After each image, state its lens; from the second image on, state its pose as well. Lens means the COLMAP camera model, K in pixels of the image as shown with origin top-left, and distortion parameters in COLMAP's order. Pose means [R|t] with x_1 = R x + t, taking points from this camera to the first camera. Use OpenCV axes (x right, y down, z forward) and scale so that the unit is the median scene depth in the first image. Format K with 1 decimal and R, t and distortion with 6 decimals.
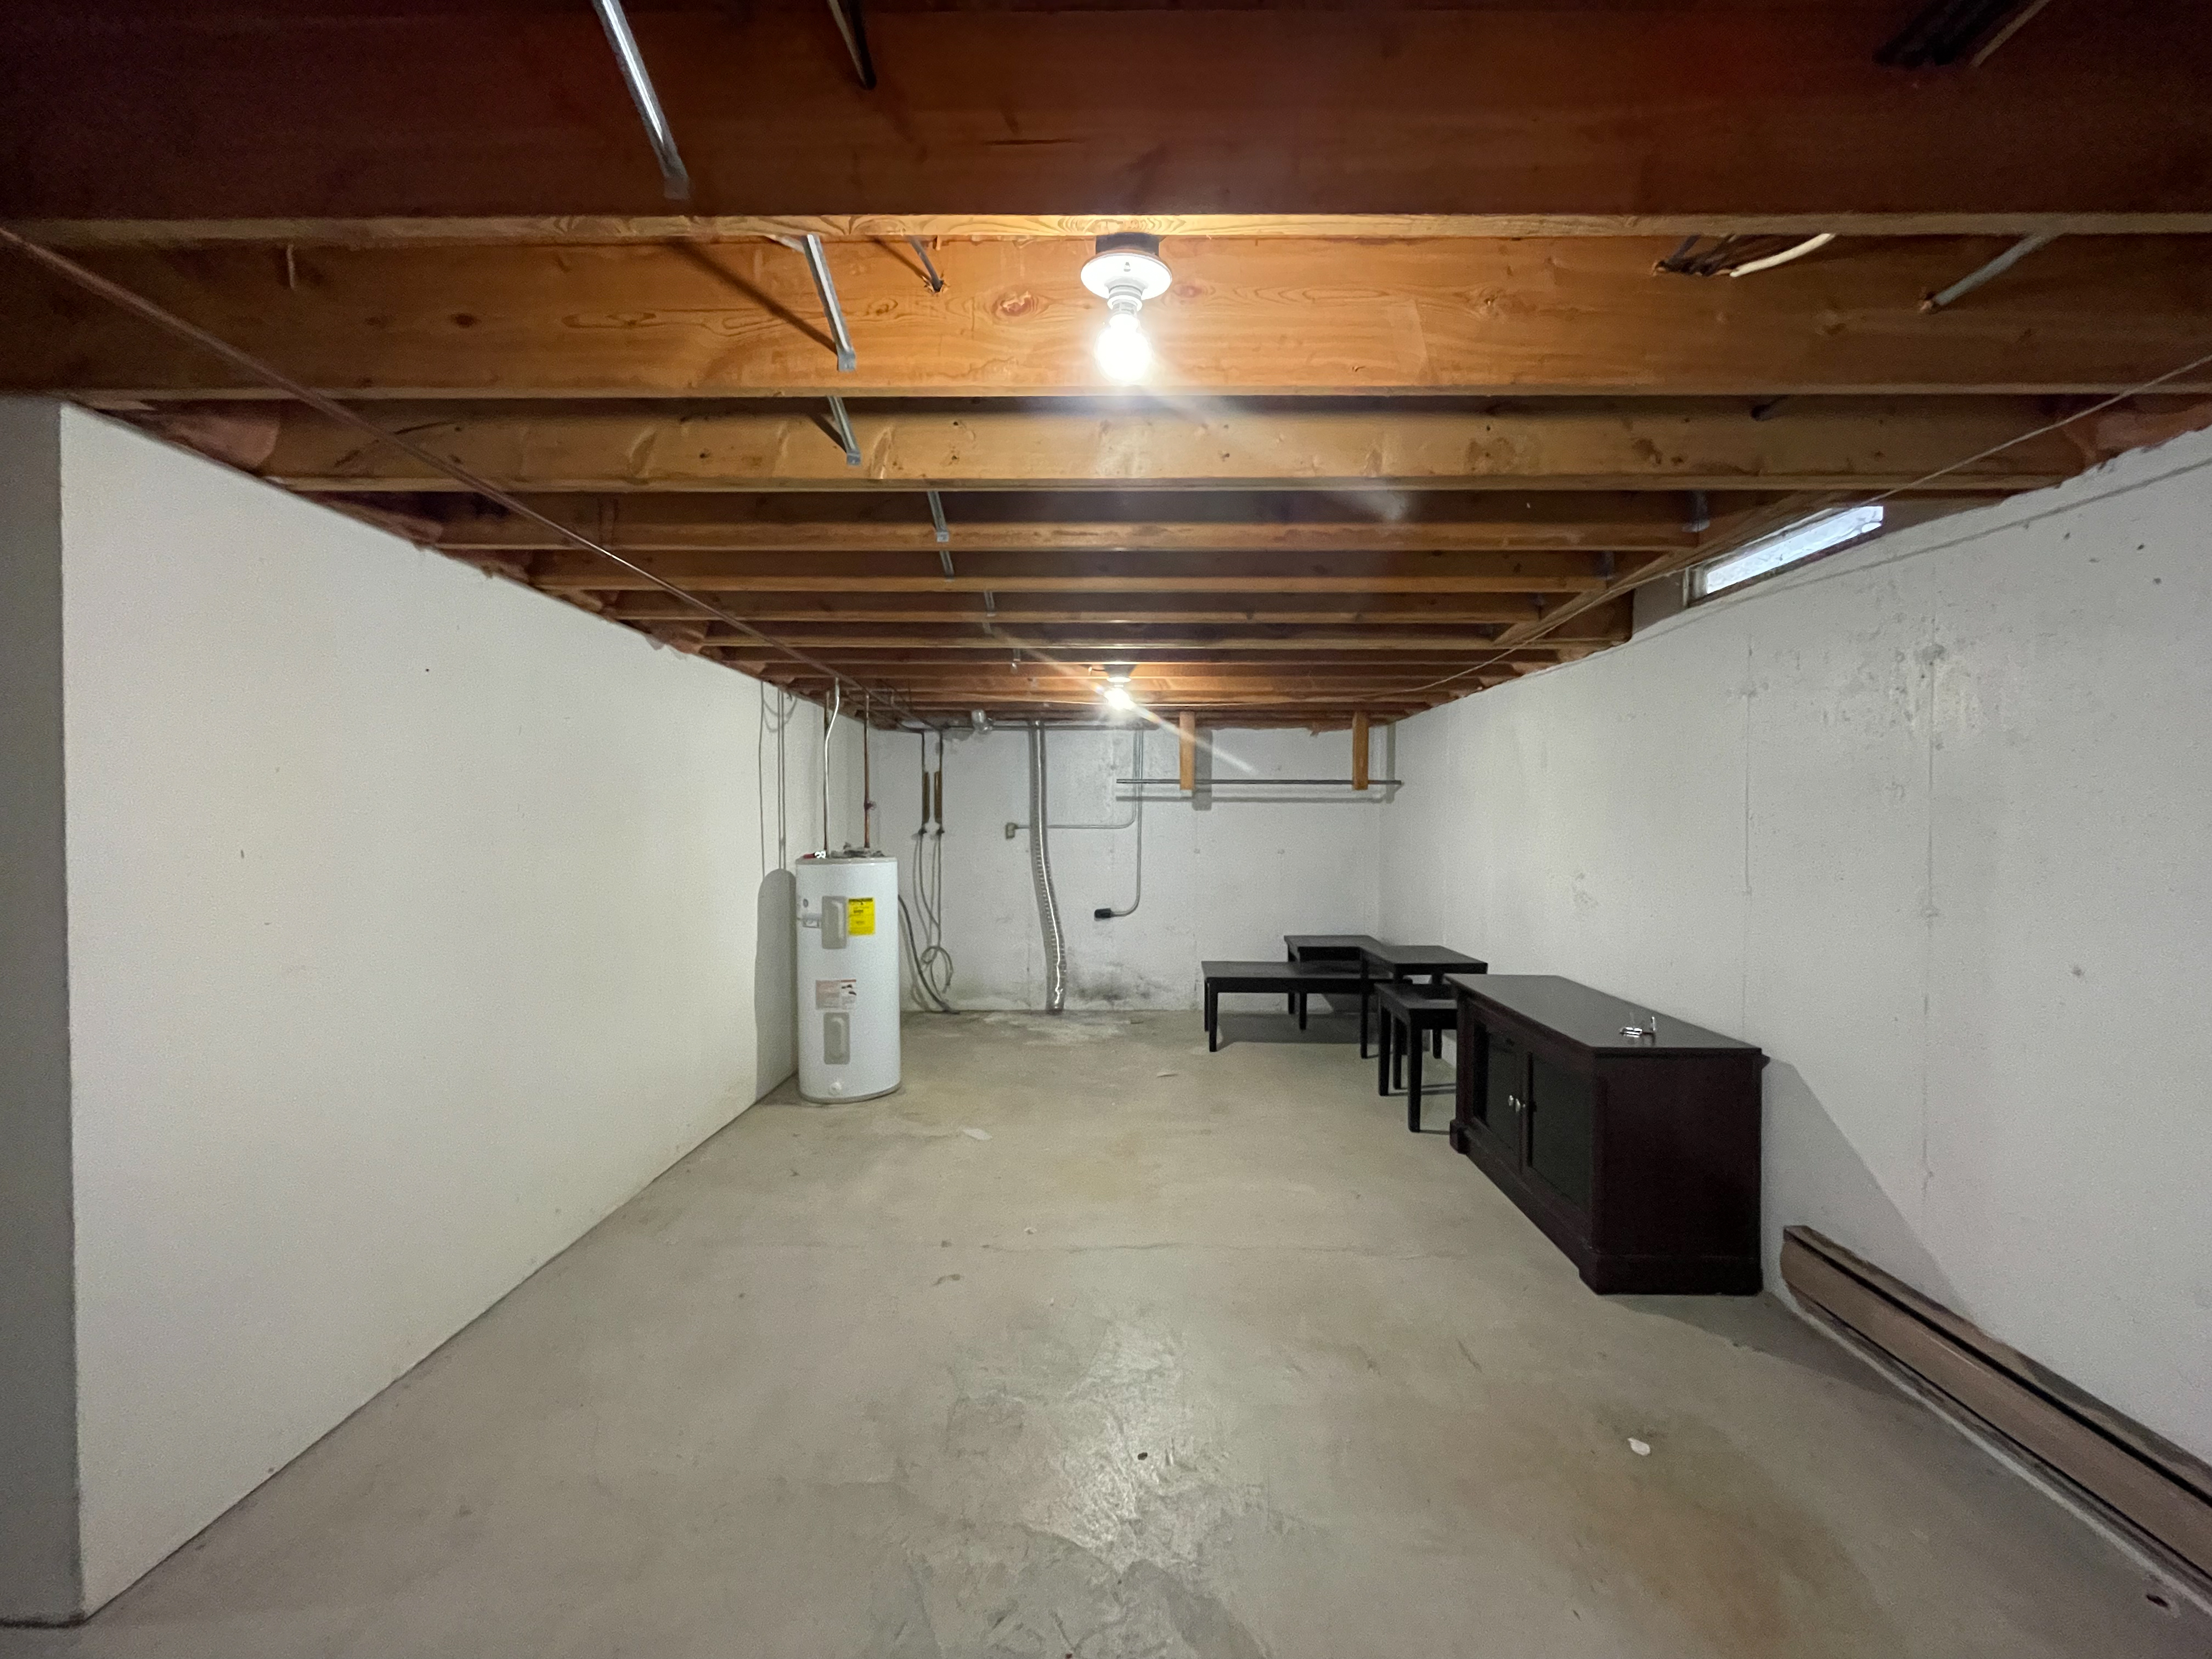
lens RADIAL K [[888.2, 0, 1099.9], [0, 888.2, 831.7], [0, 0, 1]] dist [-0.000366, -0.000894]
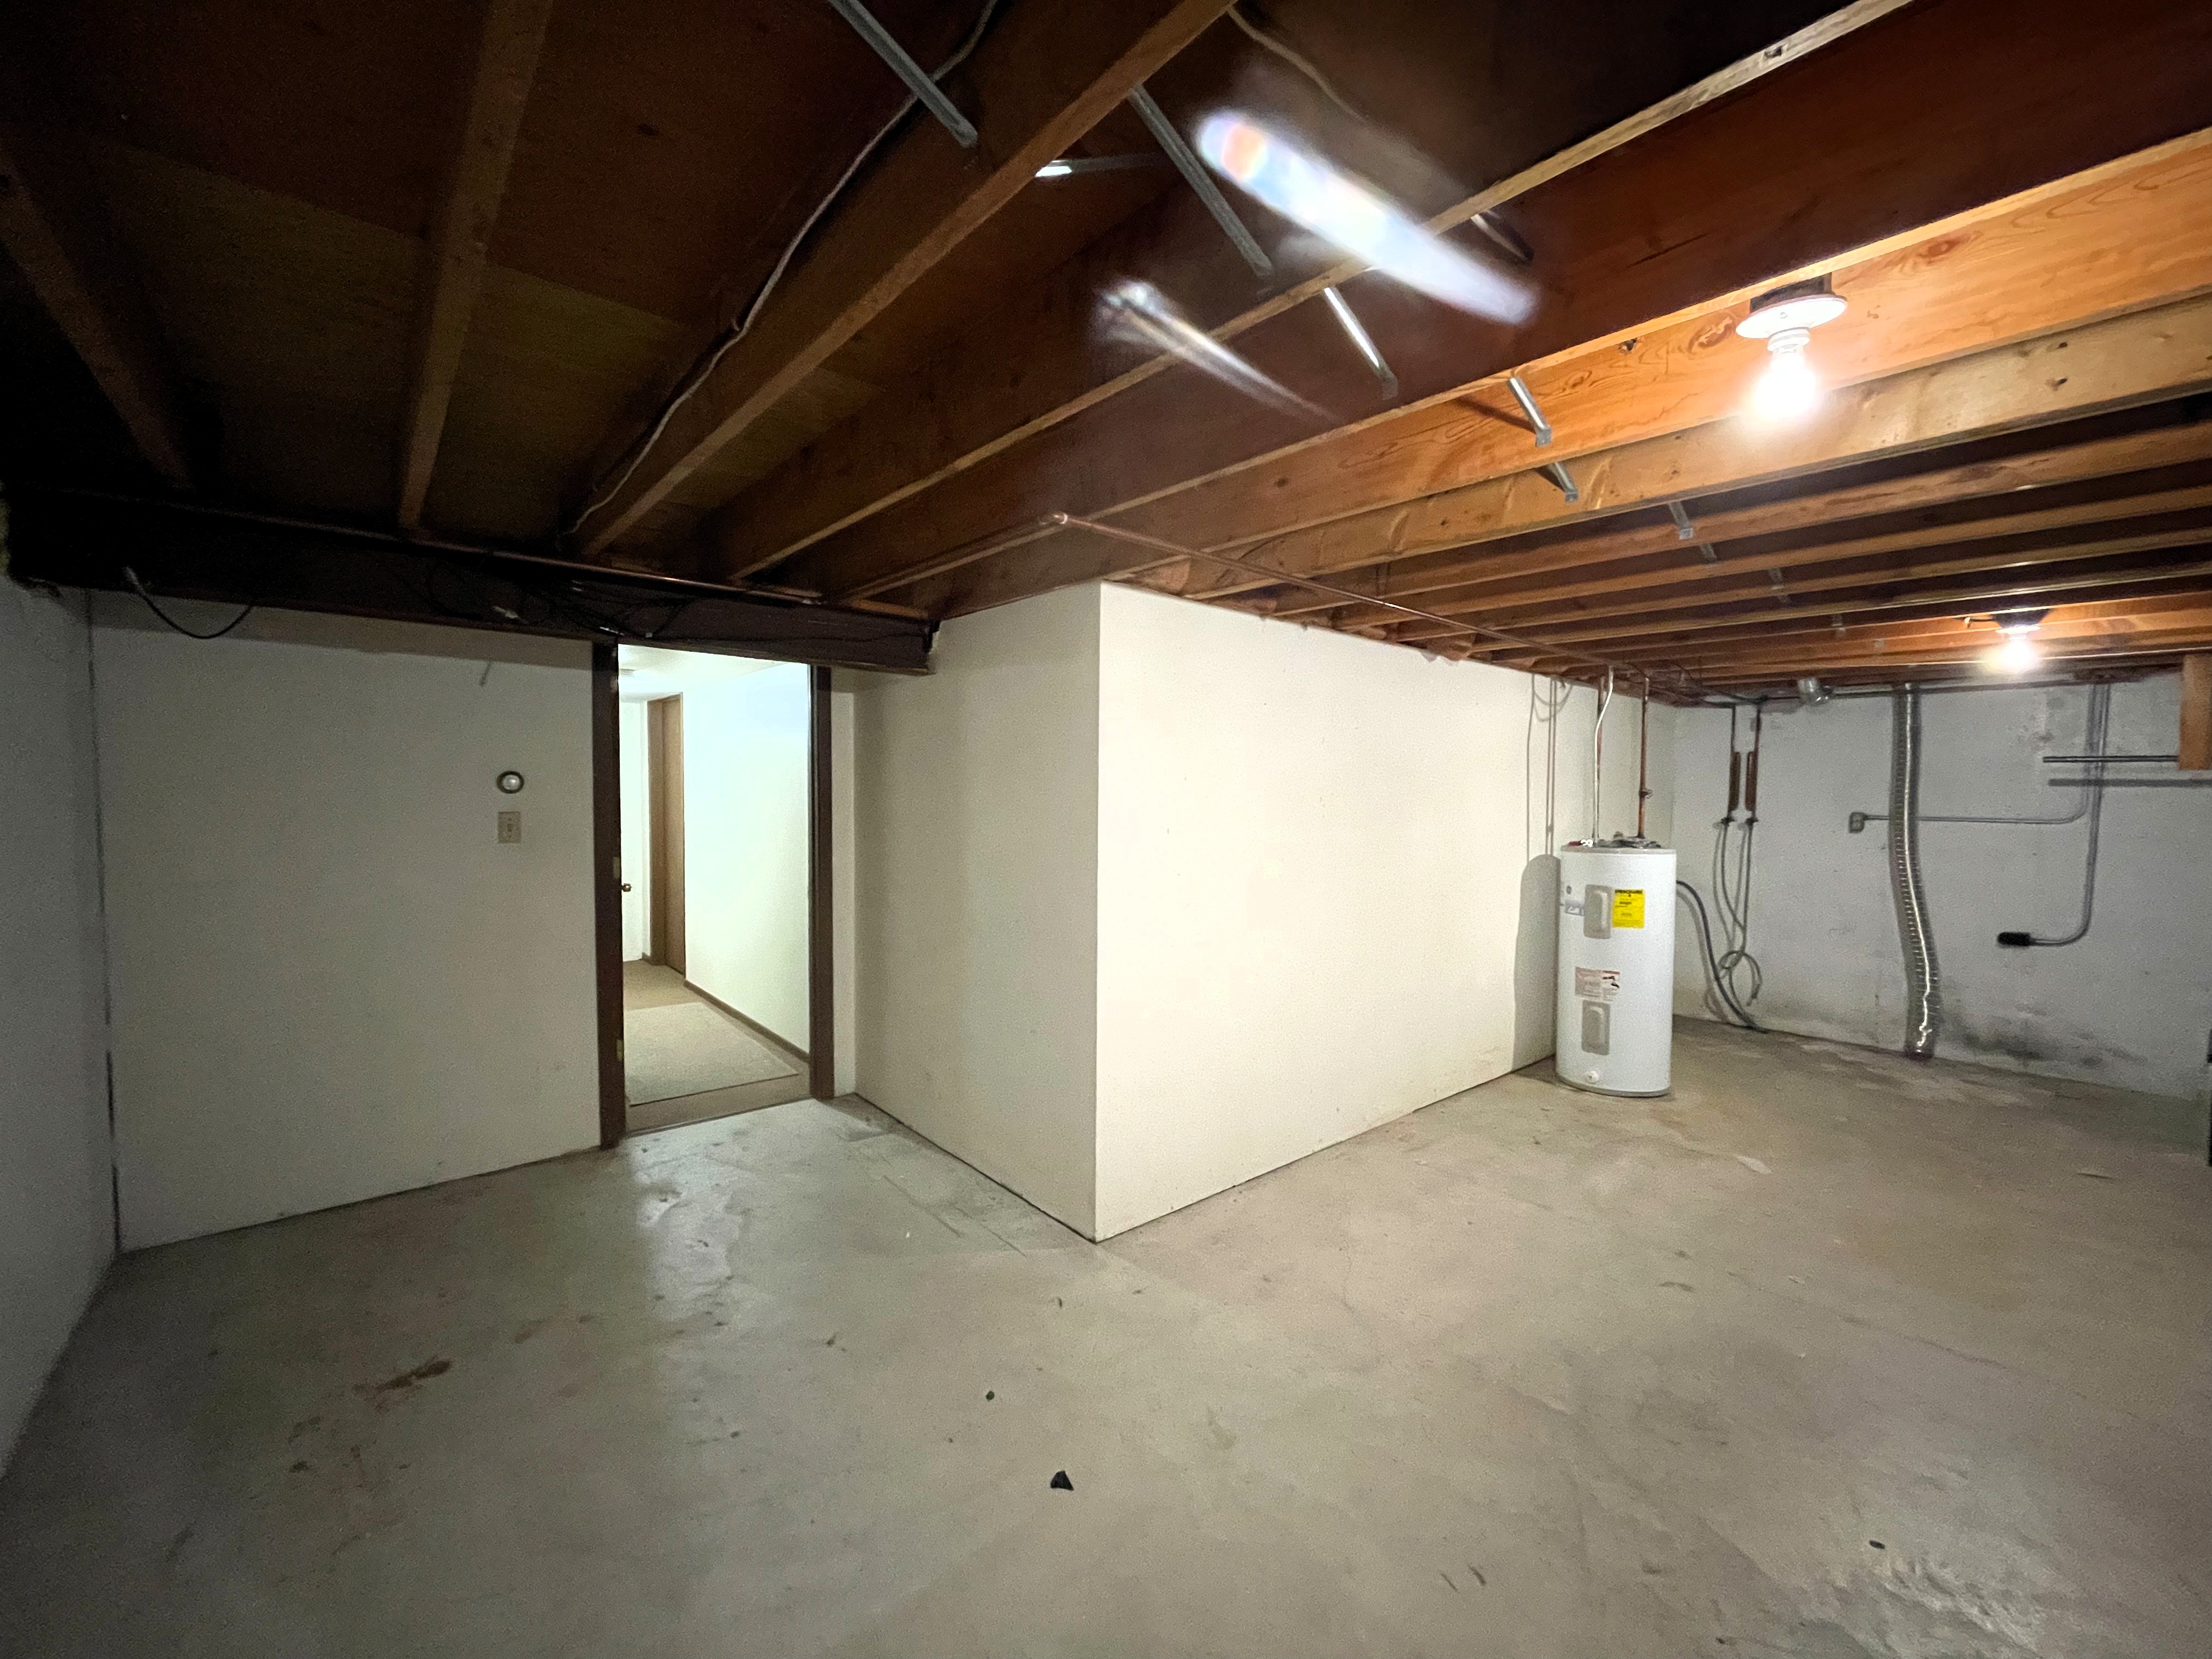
lens RADIAL K [[888.2, 0, 1104.0], [0, 888.2, 830.8], [0, 0, 1]] dist [-0.000366, -0.000894]
pose [[0.662044, 0.039146, -0.748442, 0.078489], [-0.018995, 0.999191, 0.035458, -0.013795], [0.749224, -0.009258, 0.662252, -0.075027]]
